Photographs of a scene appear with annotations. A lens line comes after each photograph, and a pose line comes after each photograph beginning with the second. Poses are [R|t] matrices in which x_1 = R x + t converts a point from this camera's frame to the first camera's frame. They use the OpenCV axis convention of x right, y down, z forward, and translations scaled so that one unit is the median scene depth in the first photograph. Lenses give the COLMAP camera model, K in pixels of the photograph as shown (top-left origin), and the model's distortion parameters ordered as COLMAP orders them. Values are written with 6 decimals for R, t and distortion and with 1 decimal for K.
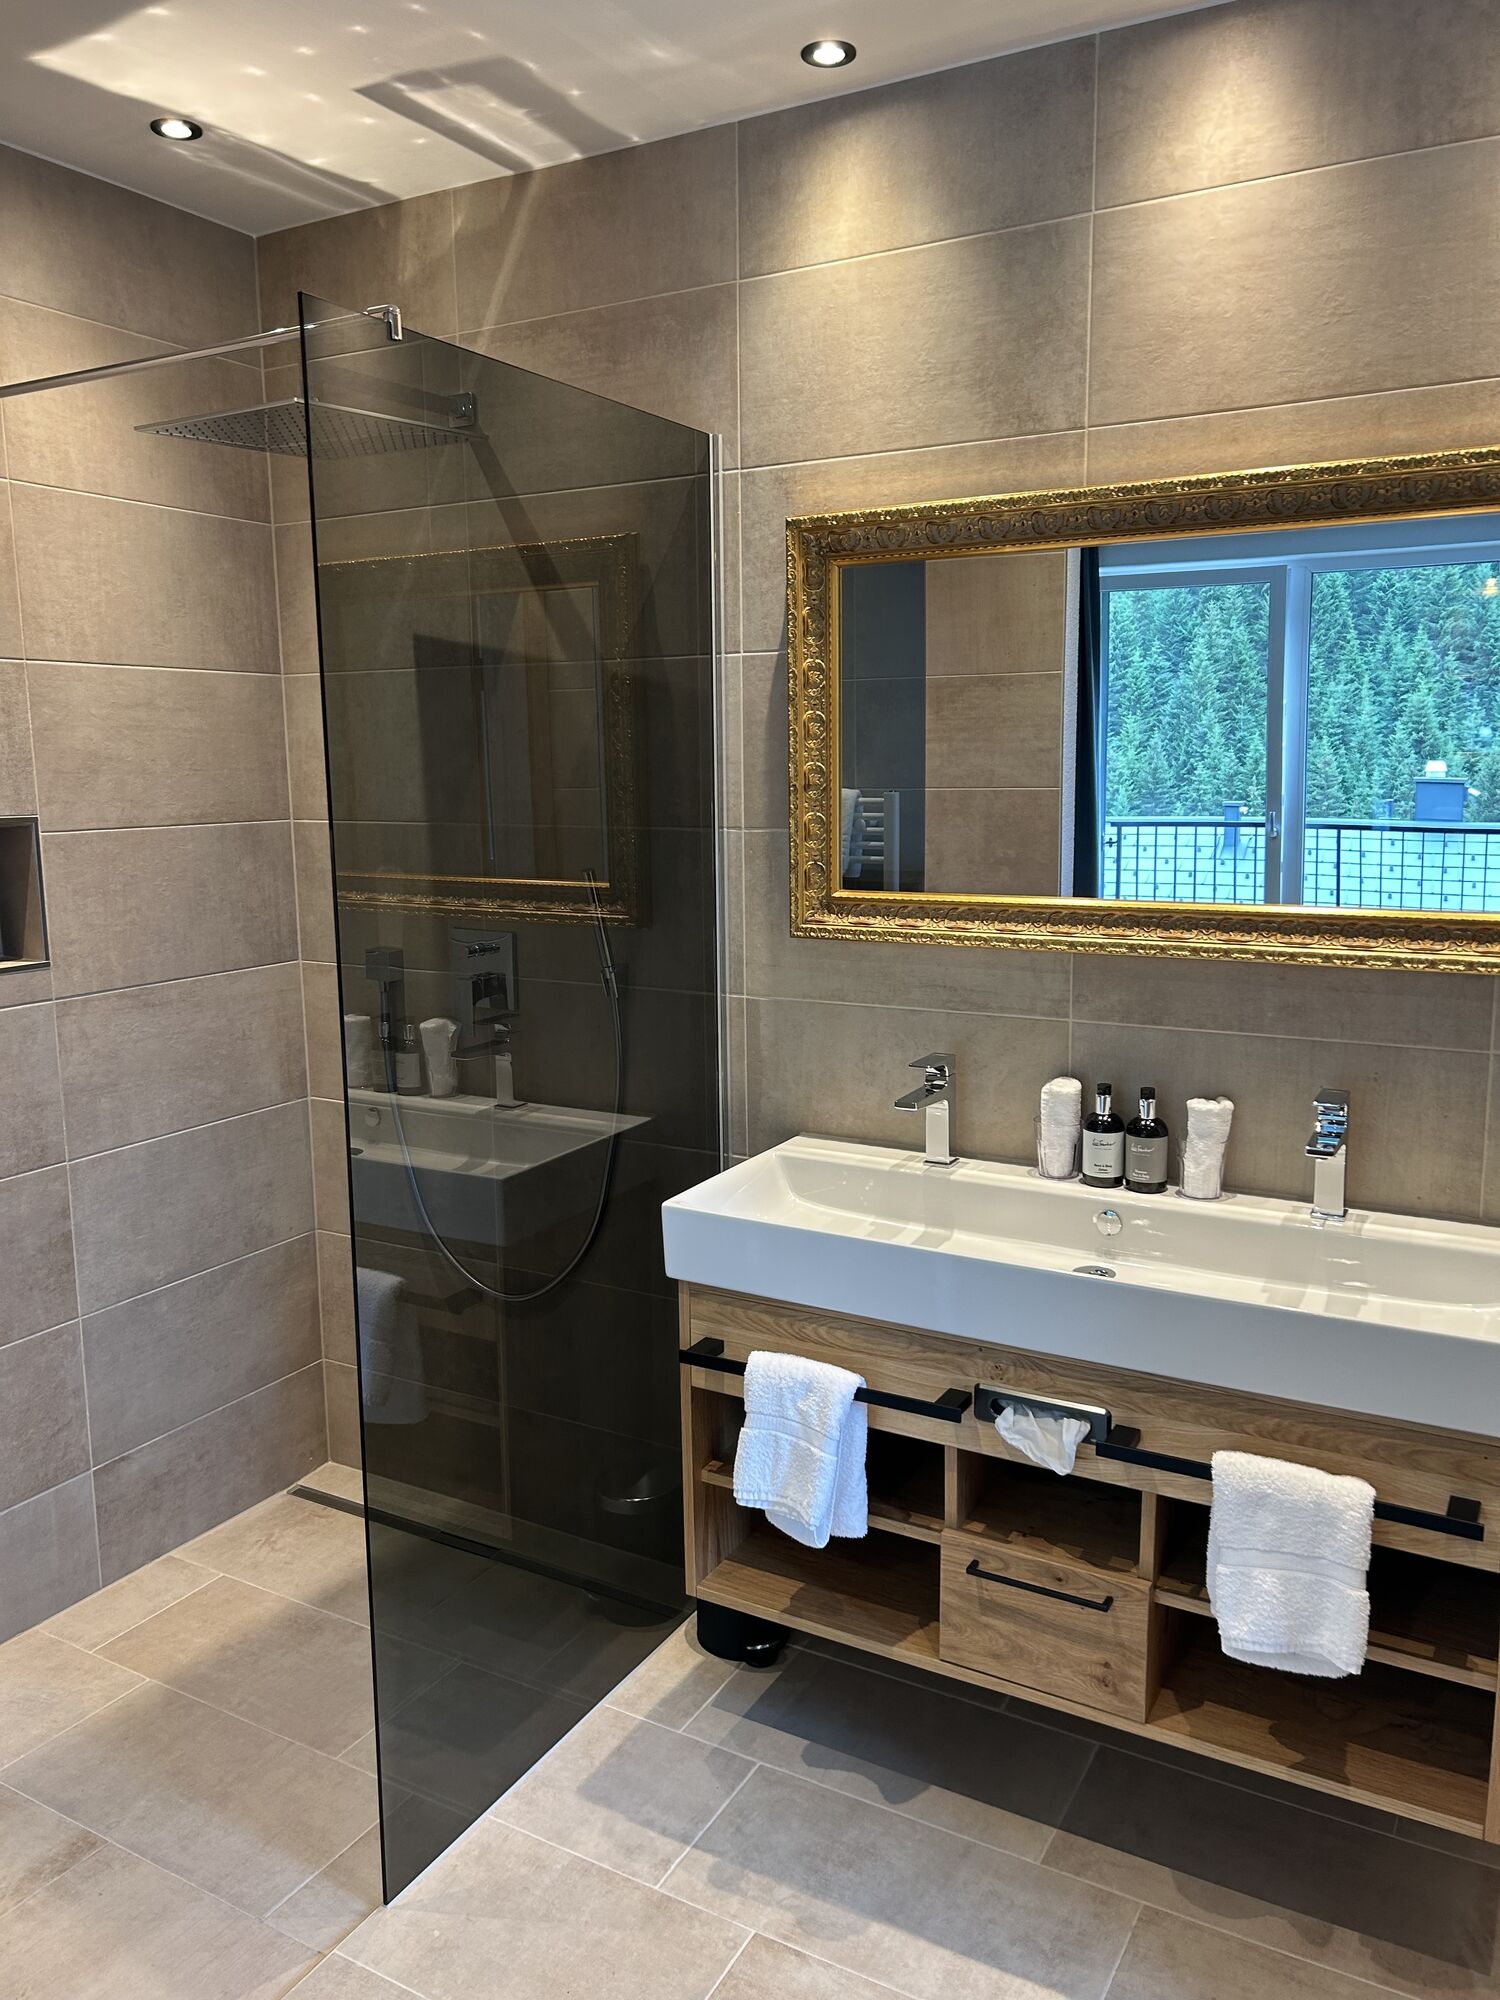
lens RADIAL K [[1496.5, 0, 750.0], [0, 1496.5, 1000.0], [0, 0, 1]] dist [0.138623, -0.278715]
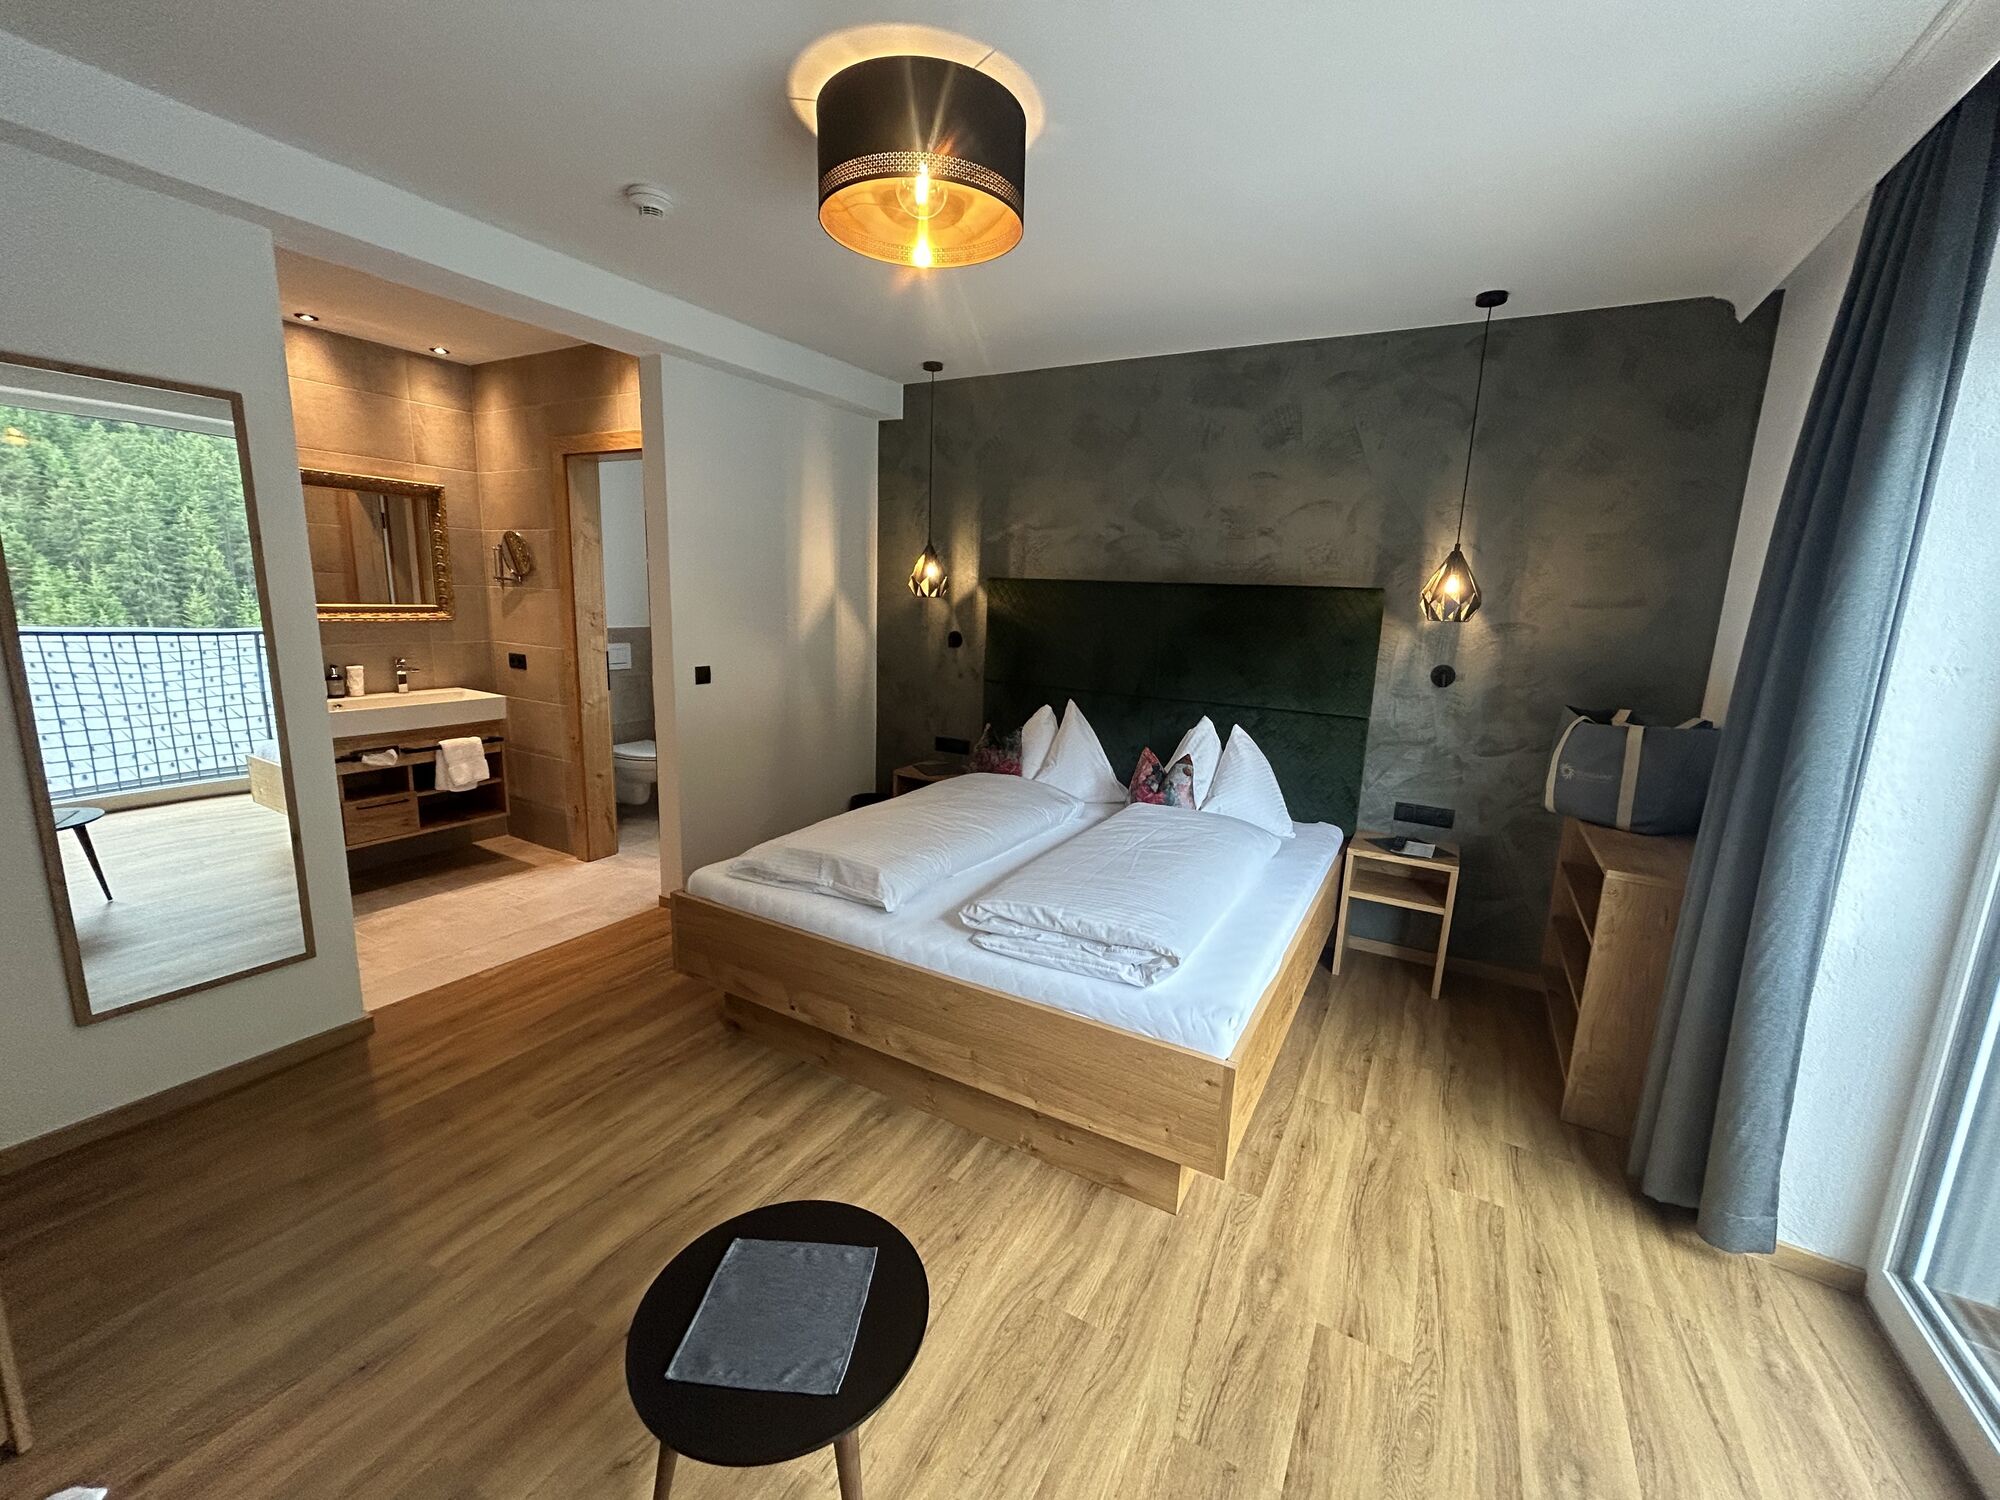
lens RADIAL K [[800.9, 0, 1010.1], [0, 800.9, 746.8], [0, 0, 1]] dist [-0.002037, 0.000522]
pose [[-0.004126, -0.176855, 0.984228, -1.577514], [0.129092, 0.975907, 0.175901, 0.128095], [-0.991624, 0.127782, 0.018804, -0.440537]]
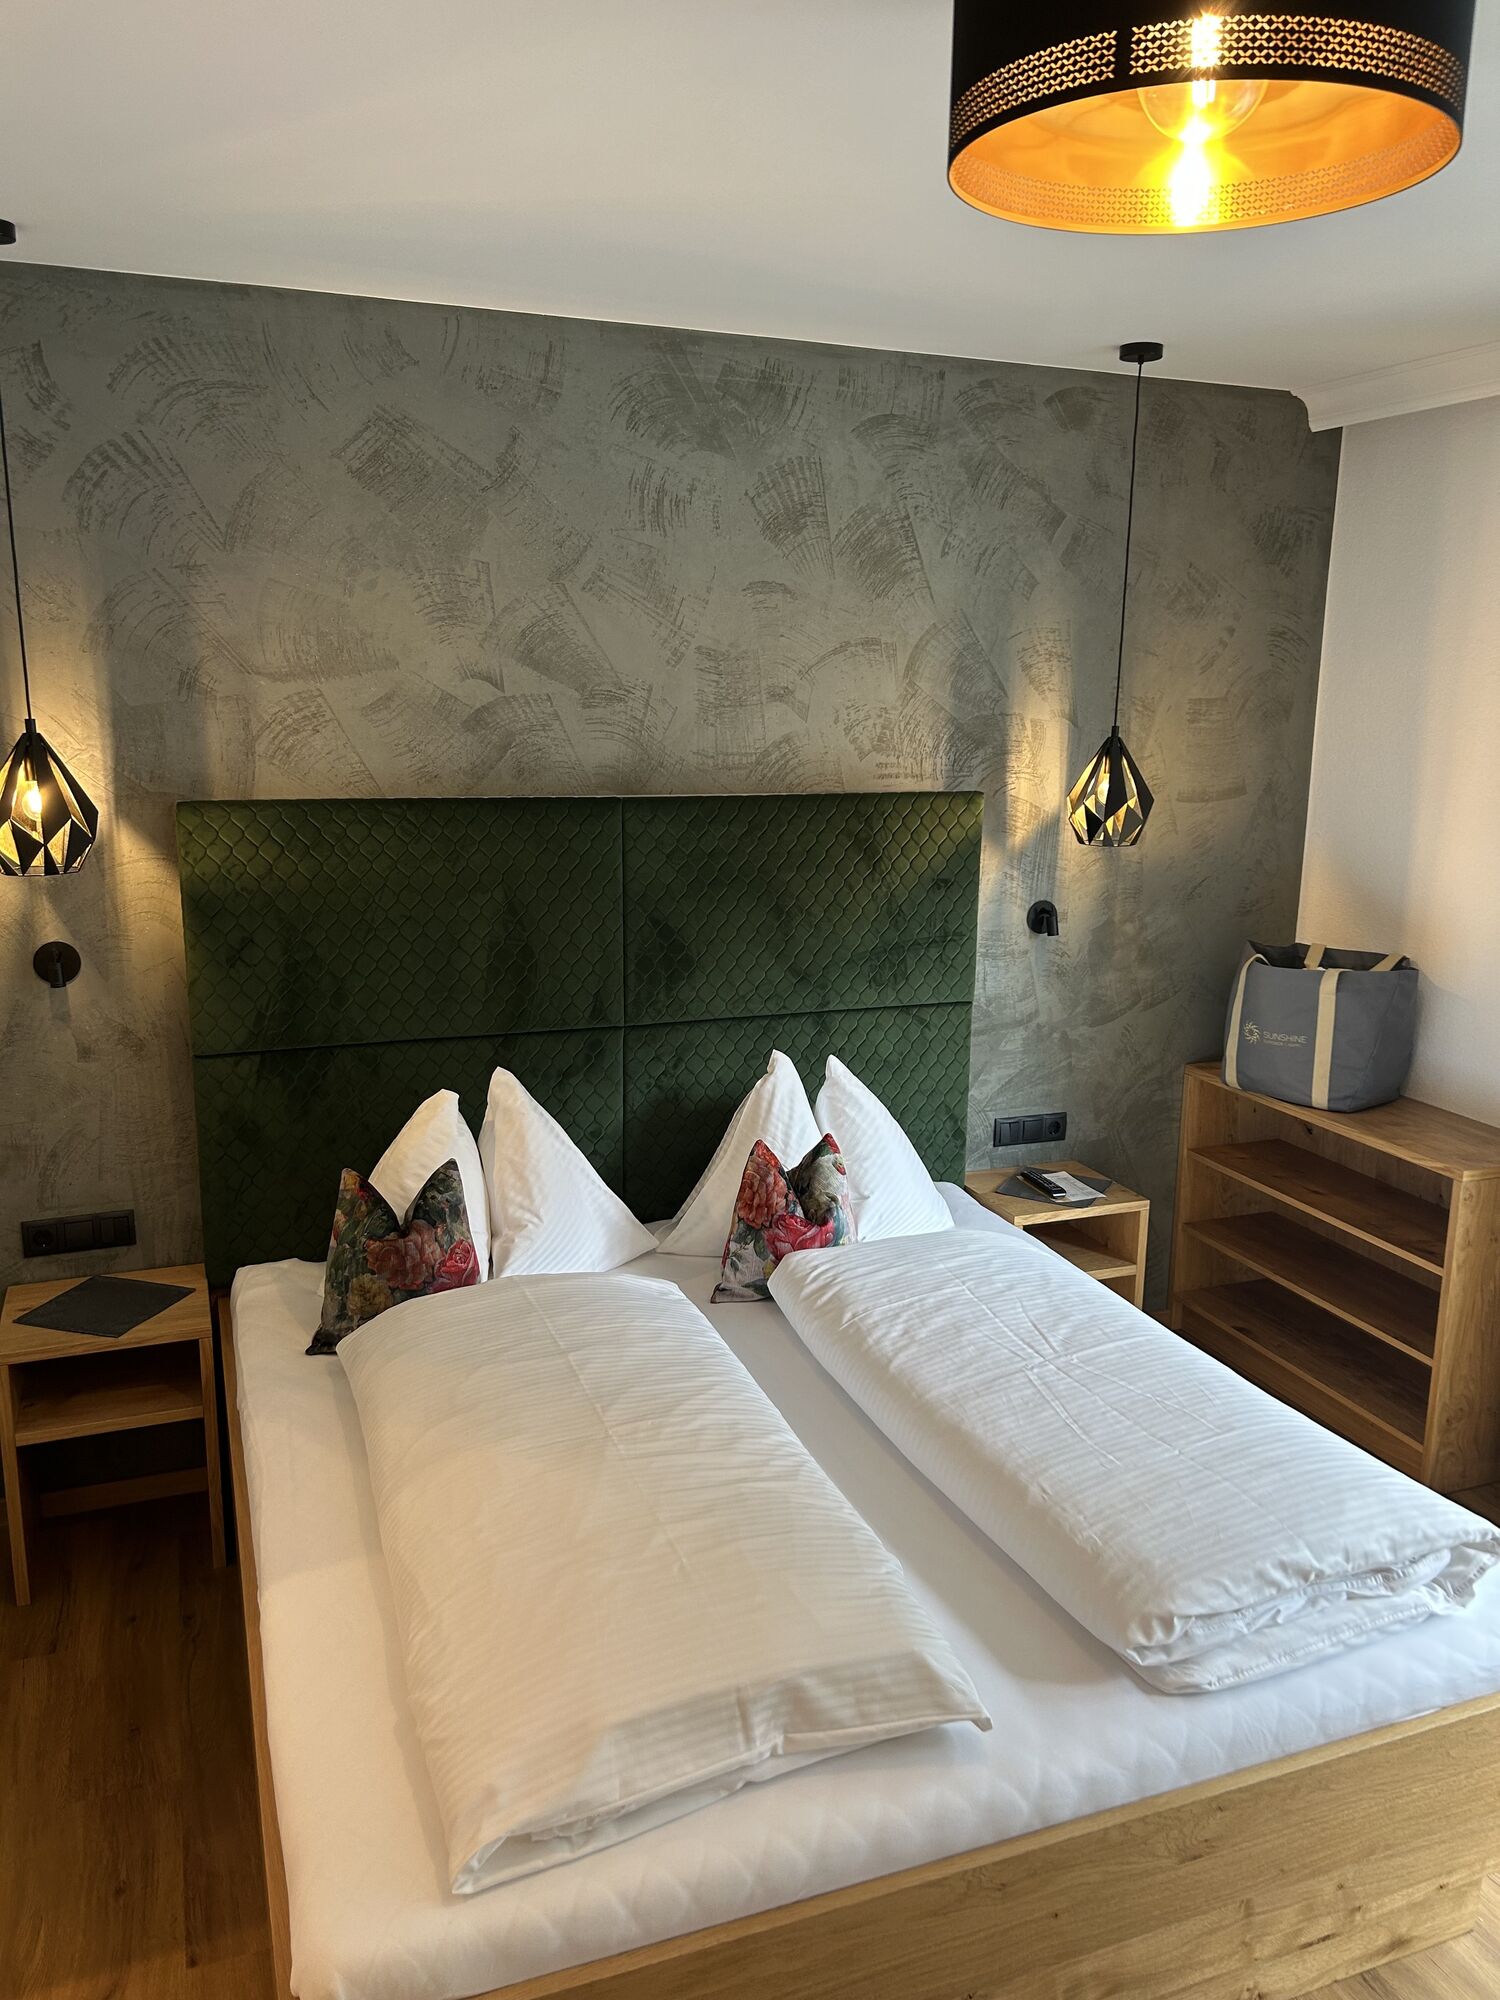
lens RADIAL K [[1496.5, 0, 750.0], [0, 1496.5, 1000.0], [0, 0, 1]] dist [0.138623, -0.278715]
pose [[-0.772539, -0.135296, 0.620386, -0.909288], [0.099106, 0.939369, 0.328273, -0.195549], [-0.627186, 0.315087, -0.712290, 0.379937]]
